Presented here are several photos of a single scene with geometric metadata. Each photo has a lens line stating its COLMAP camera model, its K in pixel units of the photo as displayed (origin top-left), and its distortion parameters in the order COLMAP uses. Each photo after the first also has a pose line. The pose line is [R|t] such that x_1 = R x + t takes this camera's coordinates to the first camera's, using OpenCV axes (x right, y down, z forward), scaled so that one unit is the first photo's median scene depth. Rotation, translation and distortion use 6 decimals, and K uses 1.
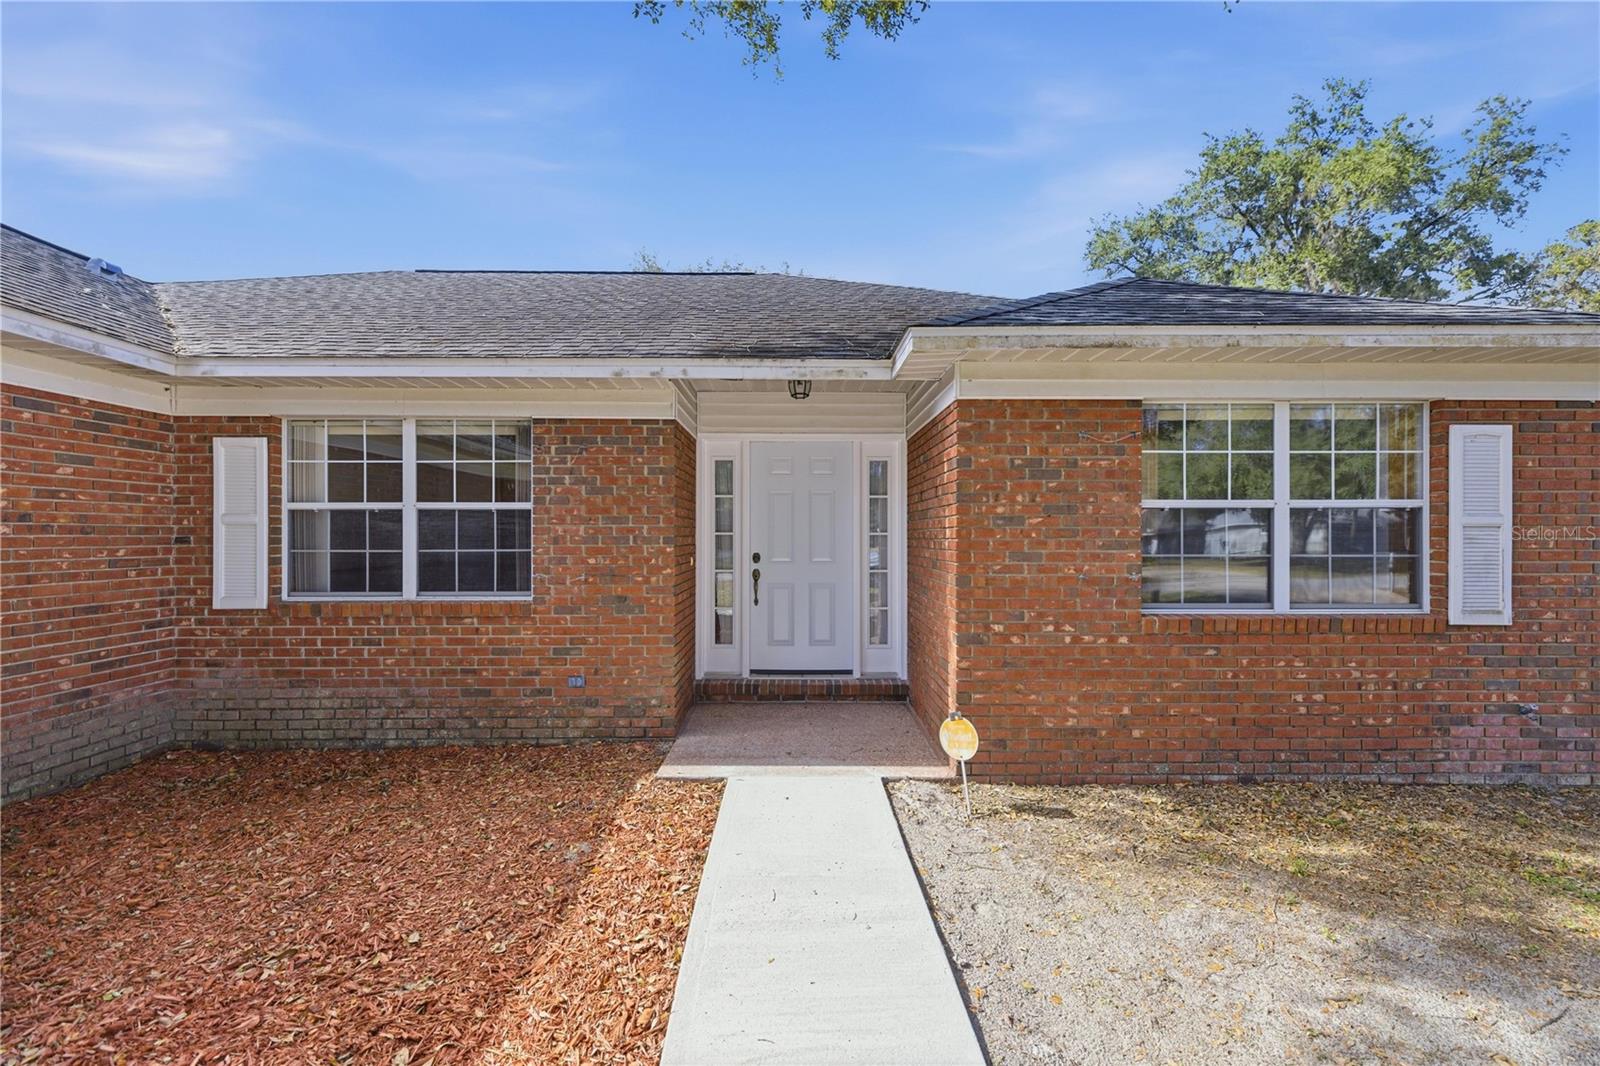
lens RADIAL K [[629.8, 0, 798.1], [0, 629.8, 547.0], [0, 0, 1]] dist [0.001972, 0.000645]
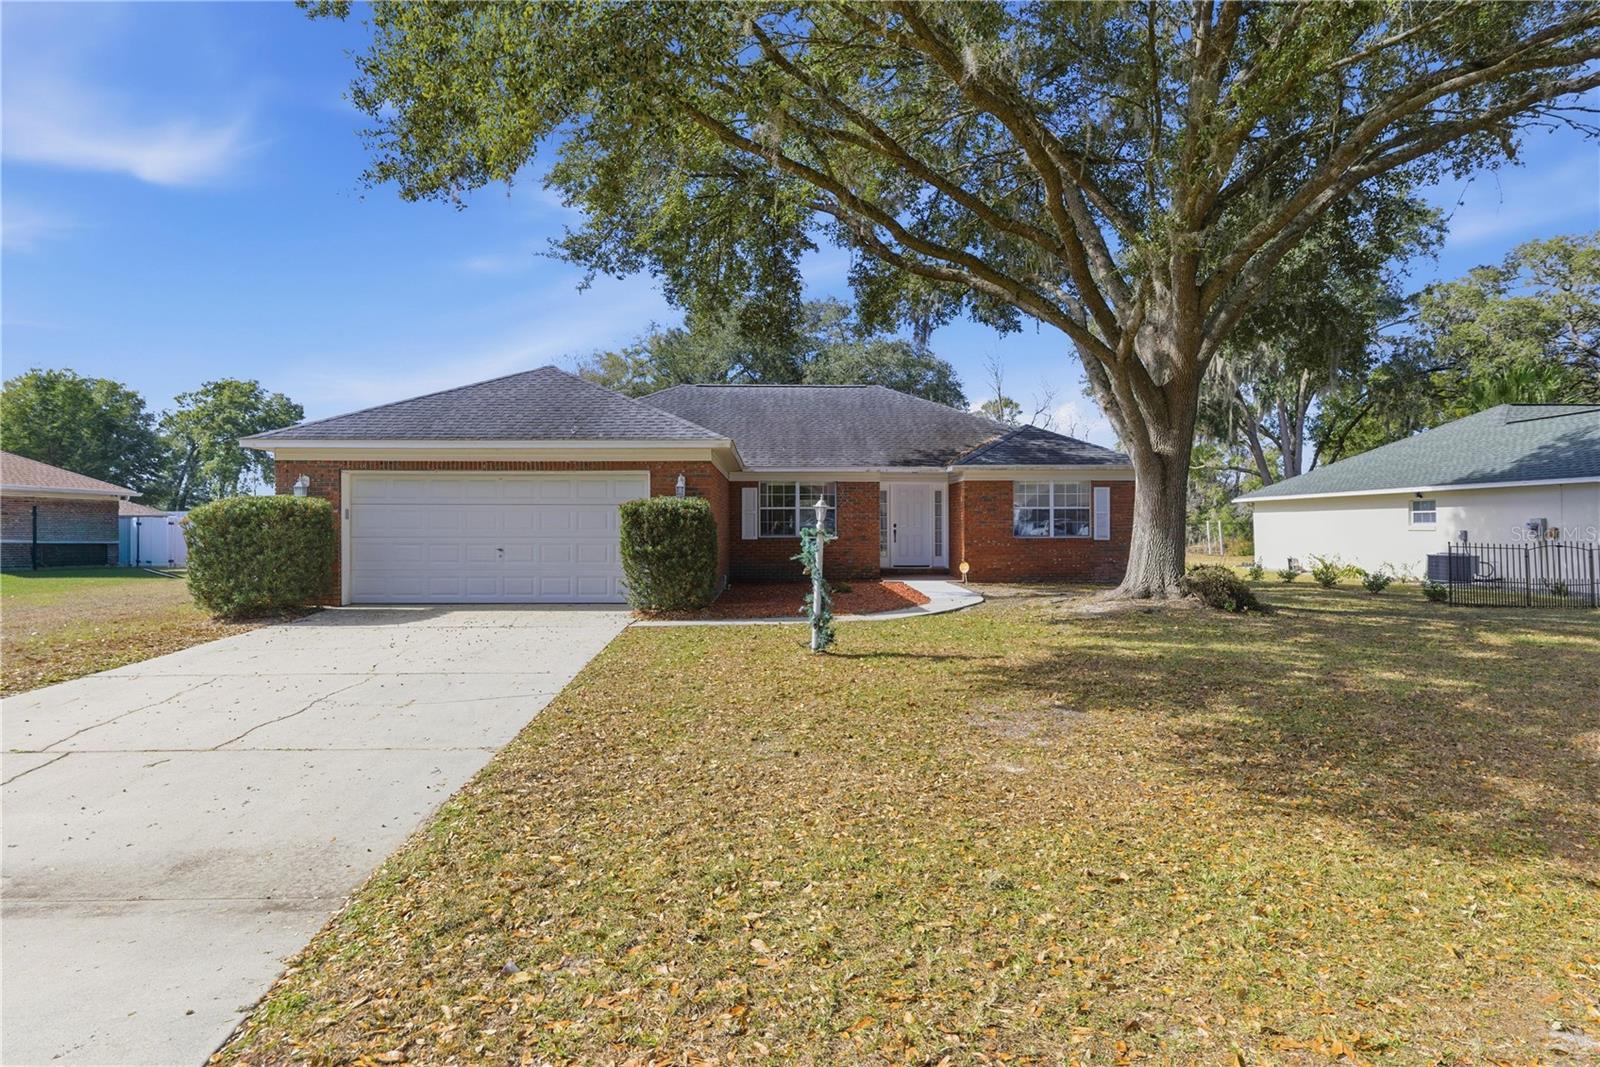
lens RADIAL K [[858.1, 0, 800.0], [0, 858.1, 533.5], [0, 0, 1]] dist [-0.001046, -0.000063]
pose [[0.999409, -0.003029, 0.034228, -0.889081], [0.003330, 0.999956, -0.008730, 0.122472], [-0.034200, 0.008839, 0.999376, -4.025255]]
